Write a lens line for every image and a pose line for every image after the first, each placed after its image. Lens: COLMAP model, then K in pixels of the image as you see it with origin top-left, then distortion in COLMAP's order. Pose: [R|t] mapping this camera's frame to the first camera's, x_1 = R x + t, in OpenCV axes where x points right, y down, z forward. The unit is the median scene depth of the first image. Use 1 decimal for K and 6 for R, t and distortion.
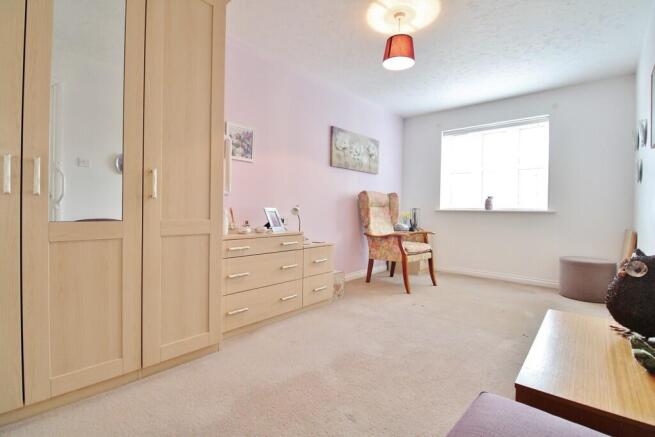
lens RADIAL K [[305.8, 0, 328.0], [0, 305.8, 215.9], [0, 0, 1]] dist [-0.010046, -0.003804]
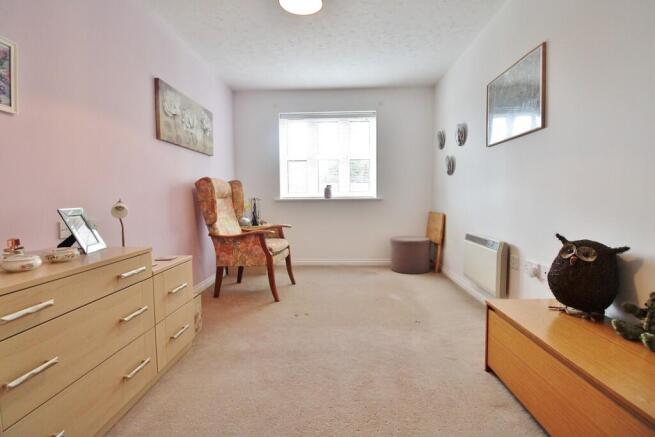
lens RADIAL K [[305.8, 0, 330.0], [0, 305.8, 215.2], [0, 0, 1]] dist [-0.010046, -0.003804]
pose [[0.767934, -0.060777, 0.637639, -0.130038], [0.035335, 0.997992, 0.052568, -0.018791], [-0.639553, -0.017838, 0.768540, 0.239654]]
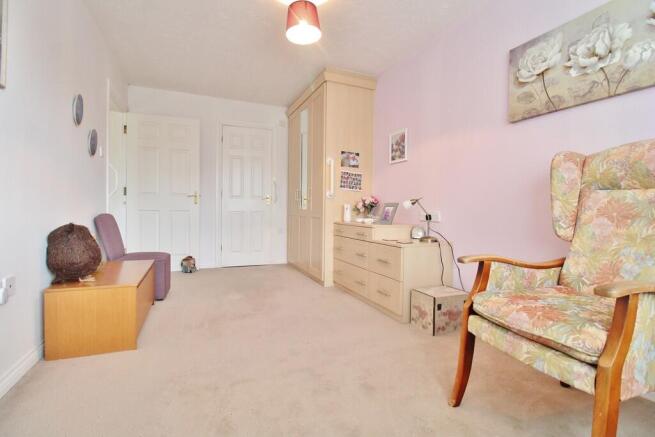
lens RADIAL K [[305.8, 0, 327.3], [0, 305.8, 215.3], [0, 0, 1]] dist [-0.010046, -0.003804]
pose [[-0.428946, 0.003430, -0.903324, 0.622538], [-0.033300, 0.999253, 0.019607, 0.002651], [0.902716, 0.038491, -0.428511, 0.905956]]
